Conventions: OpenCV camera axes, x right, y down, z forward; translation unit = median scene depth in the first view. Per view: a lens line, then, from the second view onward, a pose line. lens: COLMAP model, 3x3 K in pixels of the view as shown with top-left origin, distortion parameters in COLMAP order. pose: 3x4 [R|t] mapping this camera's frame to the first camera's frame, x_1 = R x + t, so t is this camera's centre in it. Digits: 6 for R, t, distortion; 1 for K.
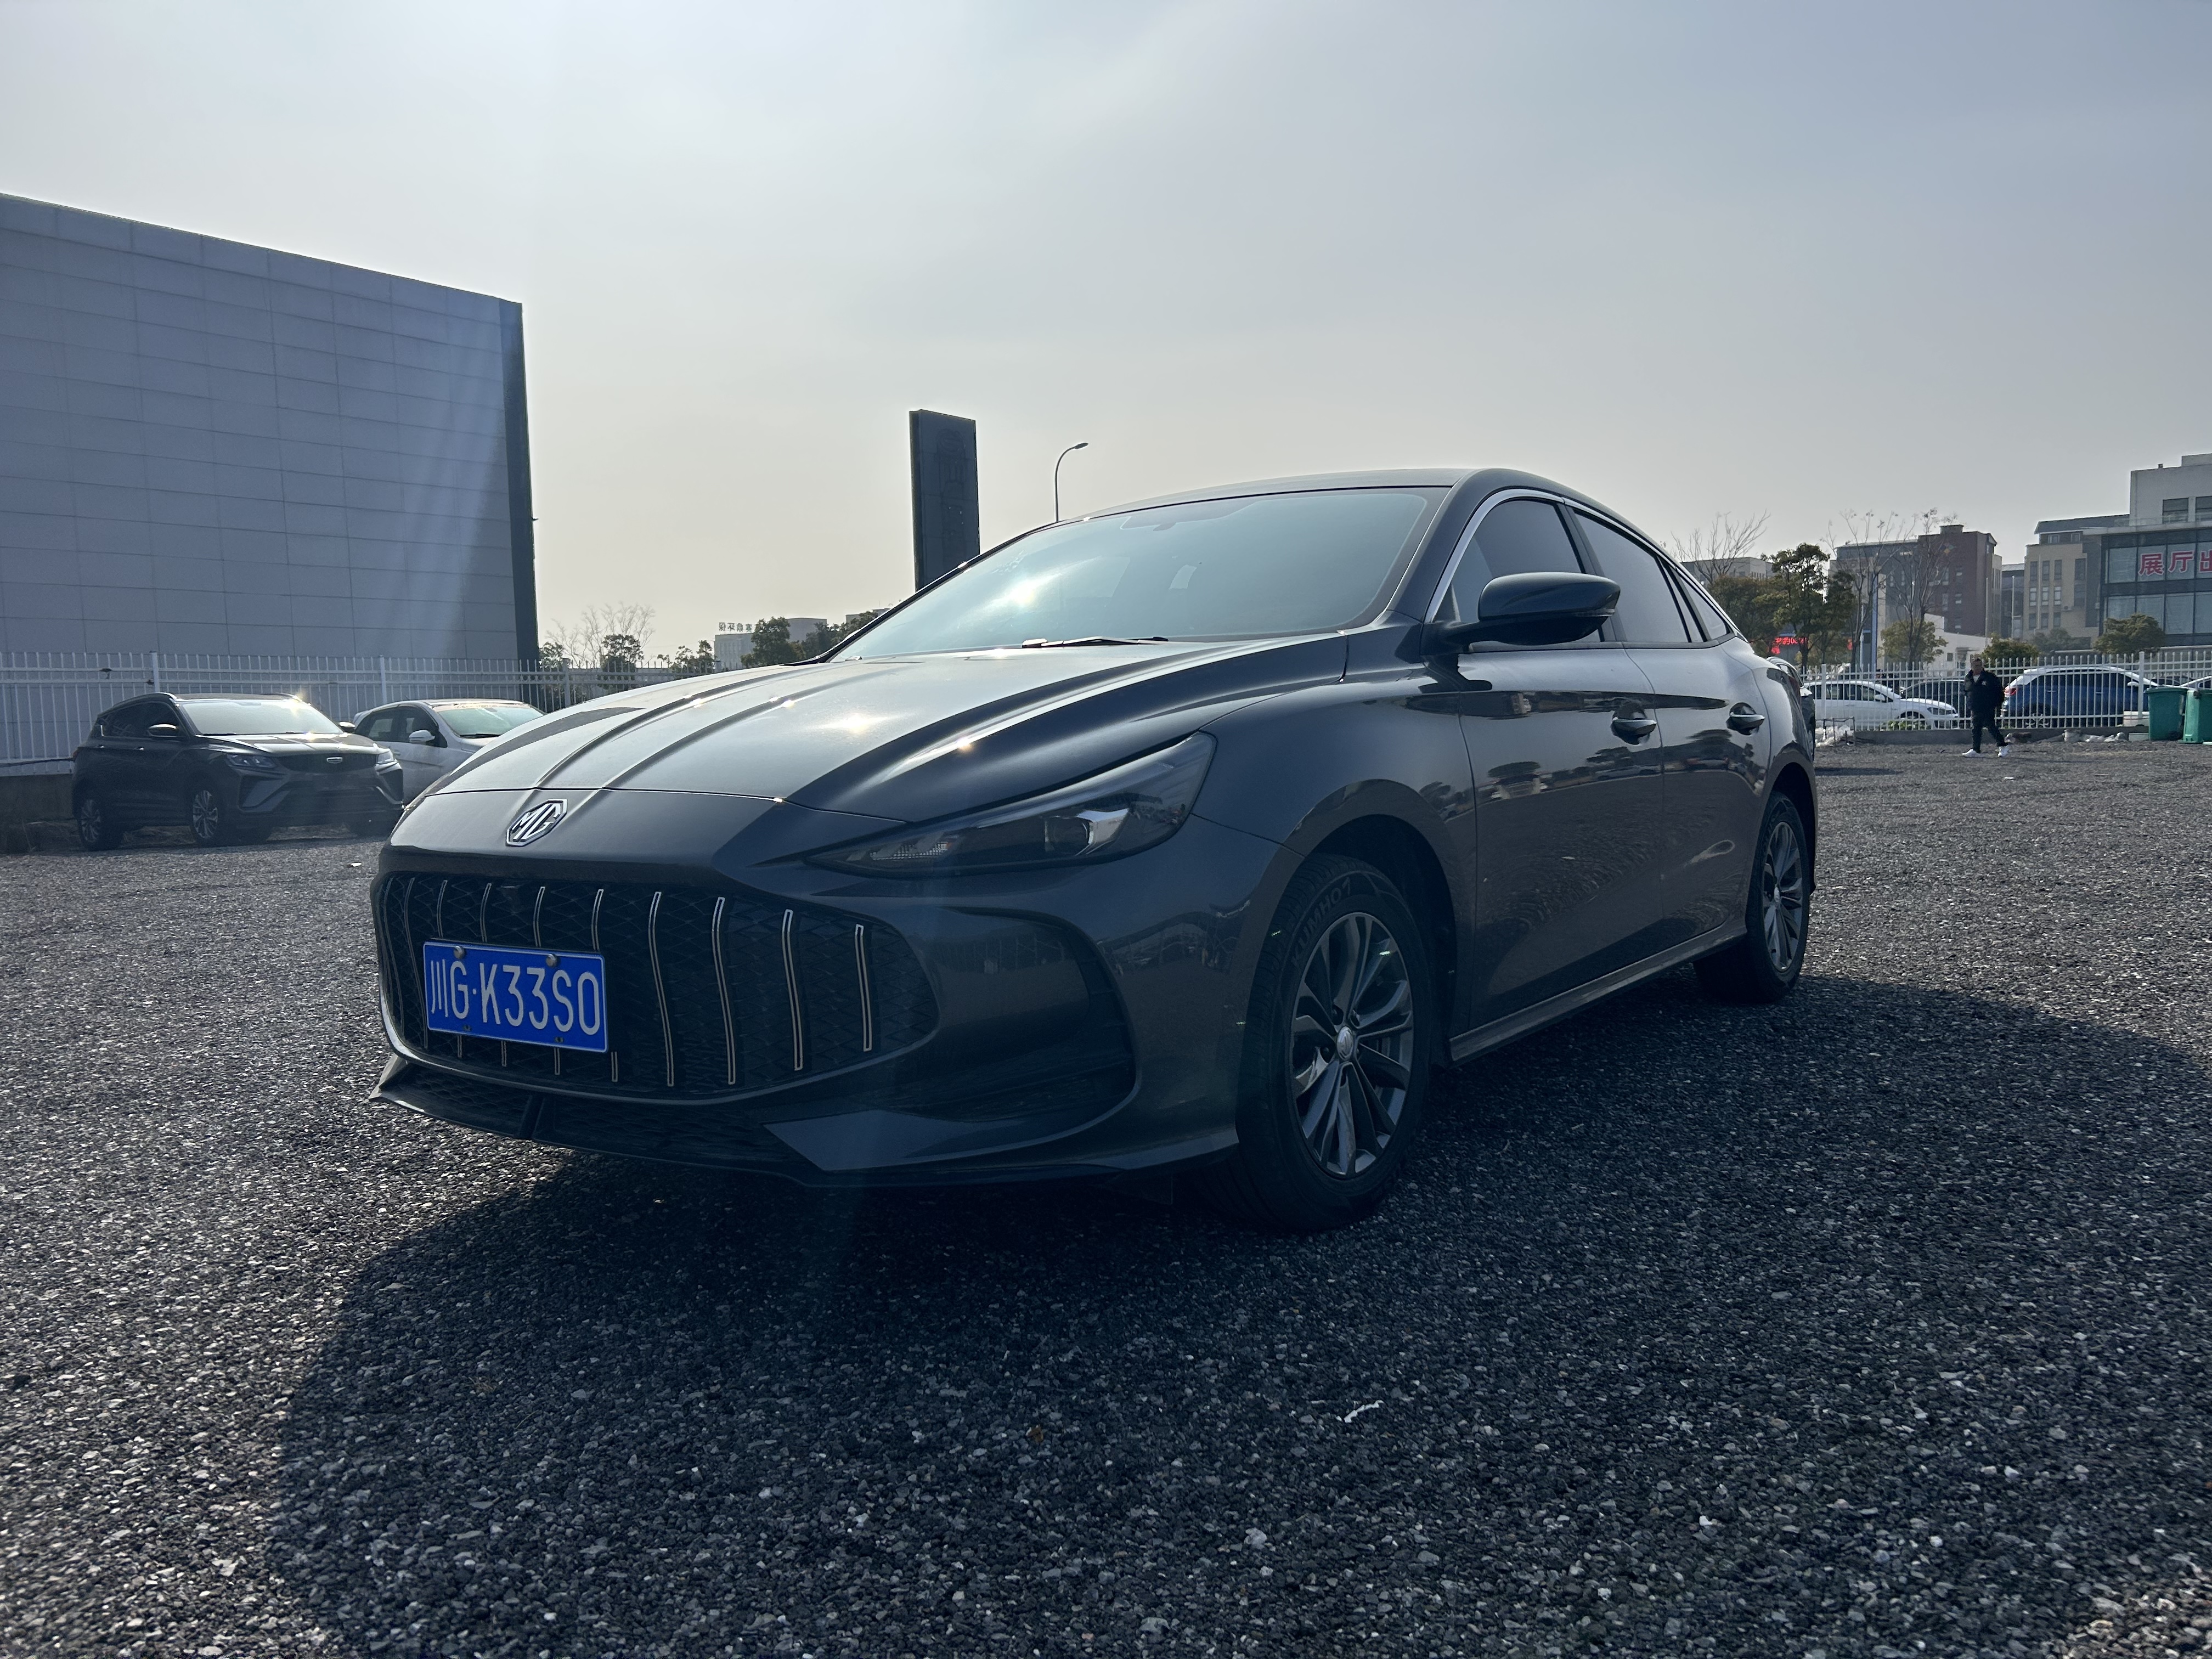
lens RADIAL K [[1673.7, 0, 1106.0], [0, 1673.7, 829.5], [0, 0, 1]] dist [0.084331, -0.130526]
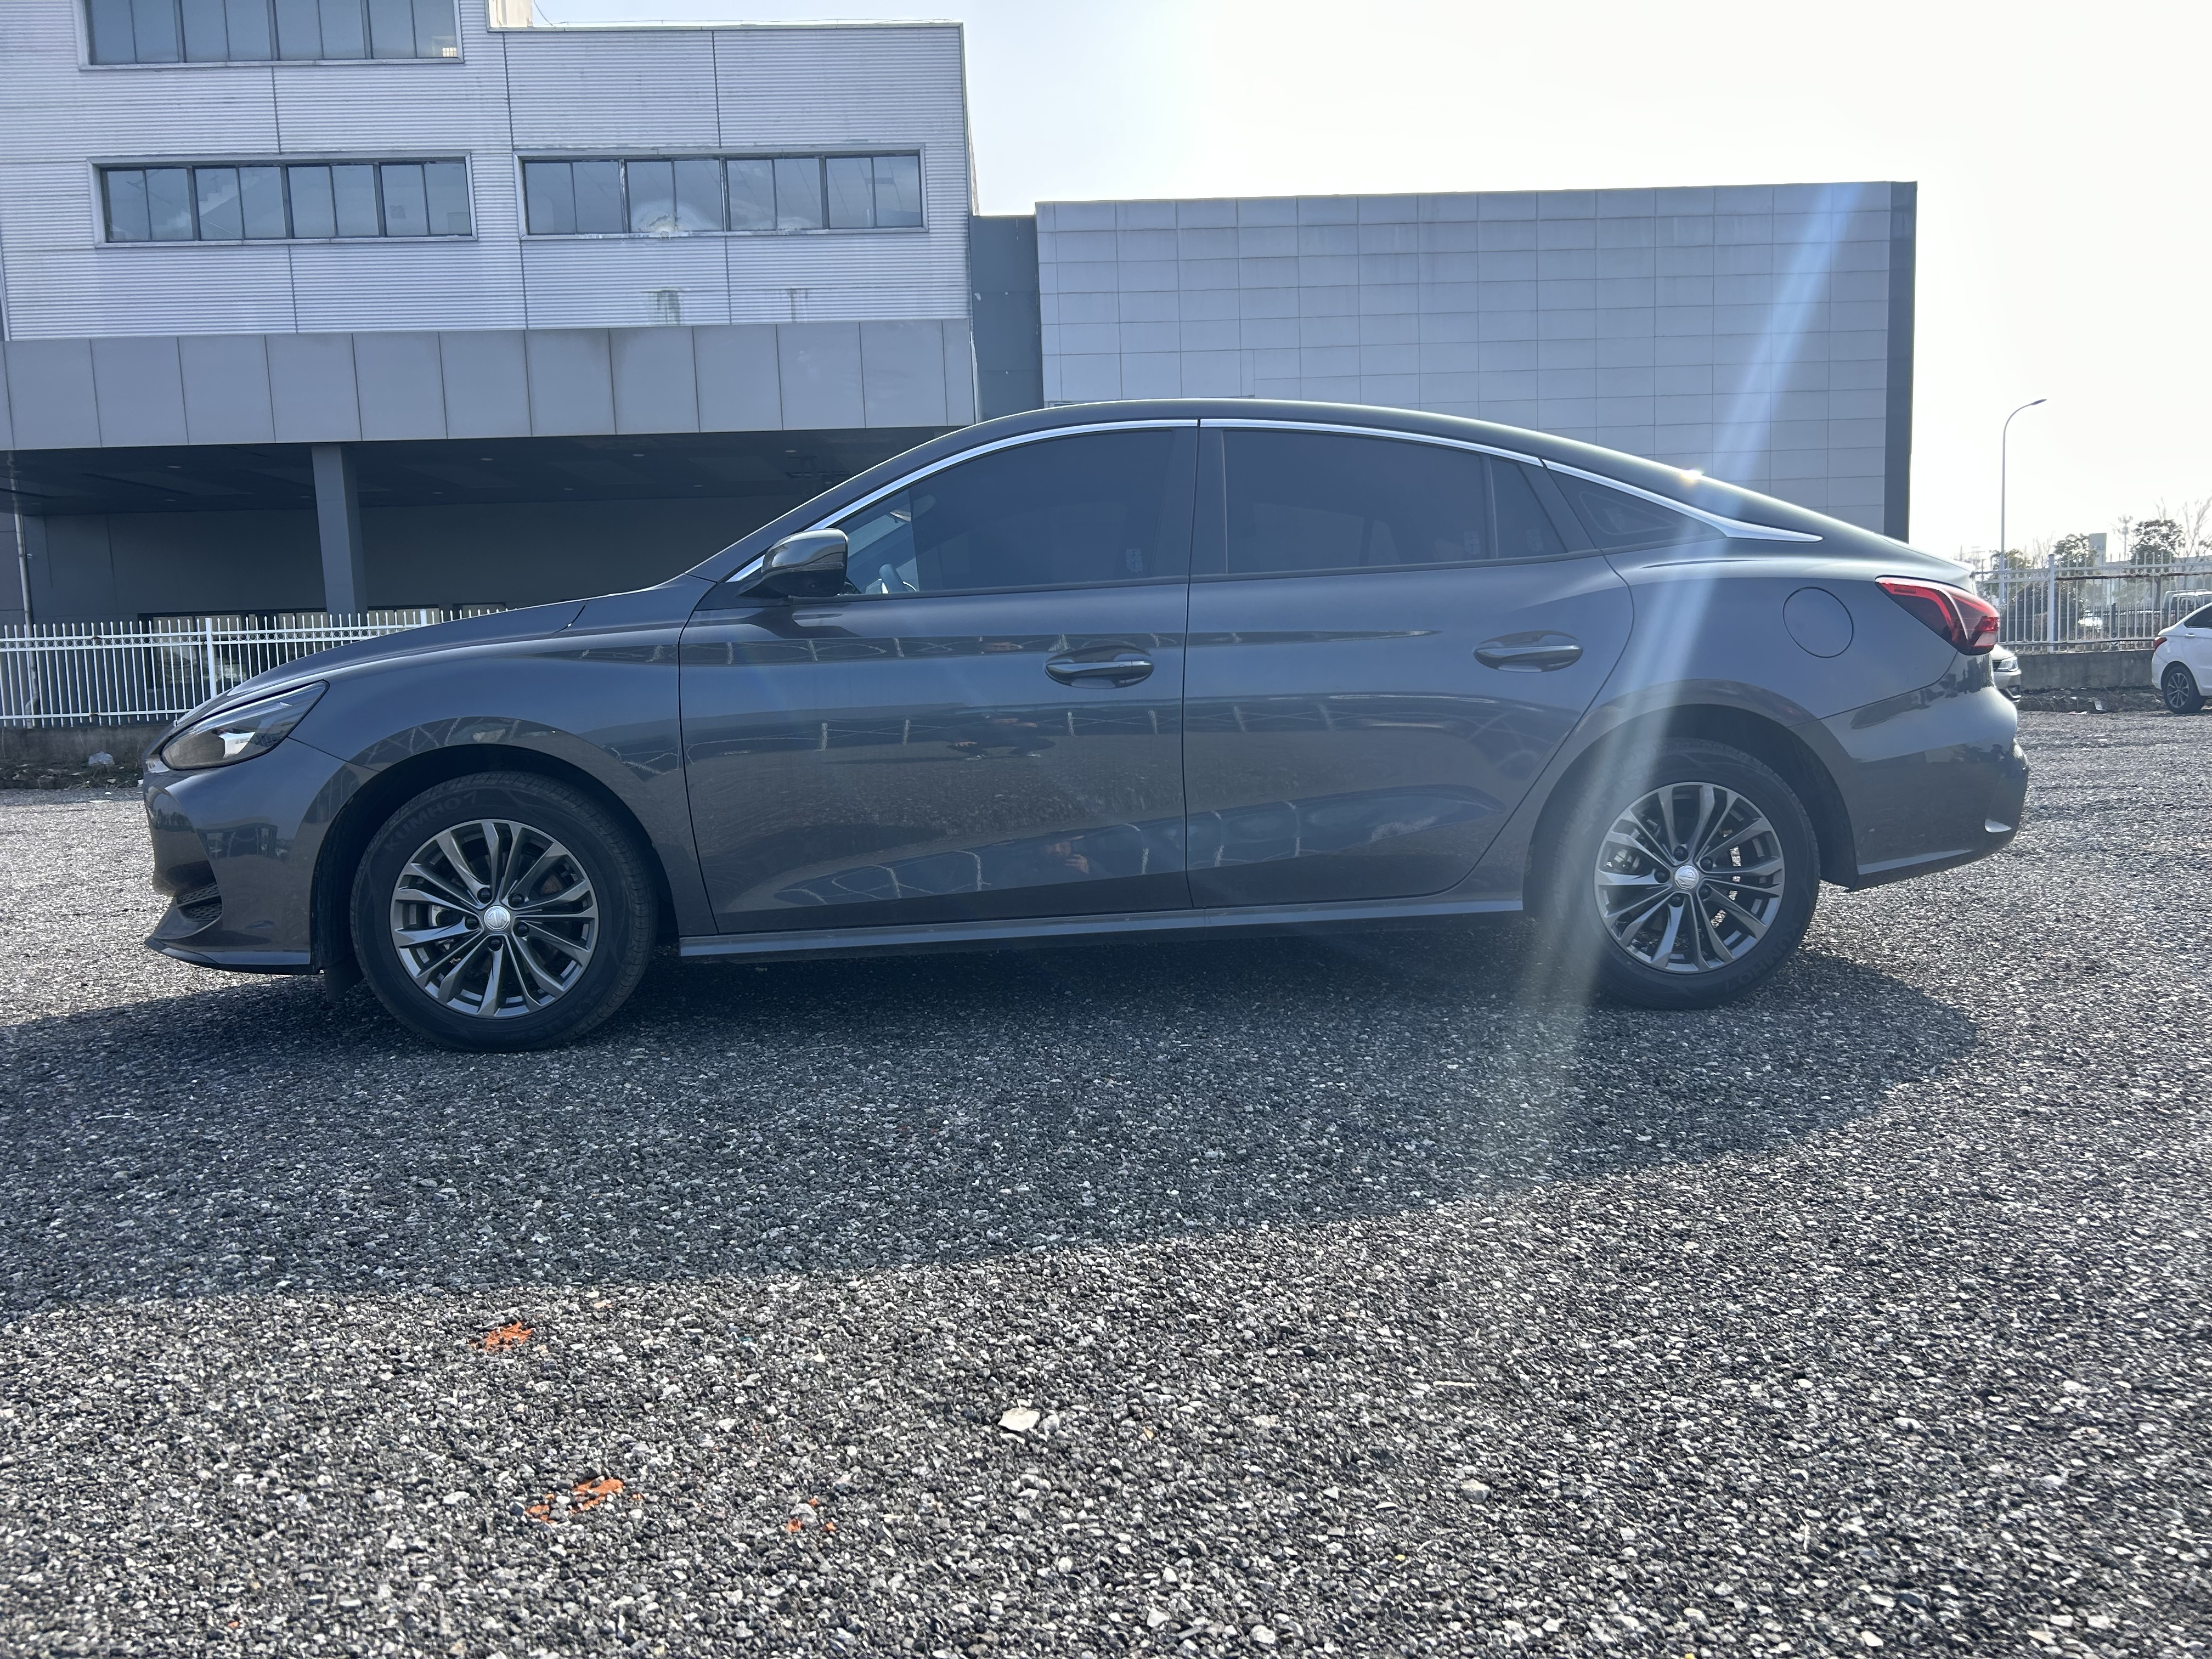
lens RADIAL K [[1673.7, 0, 1106.0], [0, 1673.7, 829.5], [0, 0, 1]] dist [0.084331, -0.130526]
pose [[0.584723, 0.079527, -0.807325, 1.229561], [-0.032387, 0.996678, 0.074722, -0.046793], [0.810586, -0.017545, 0.585356, 0.512500]]
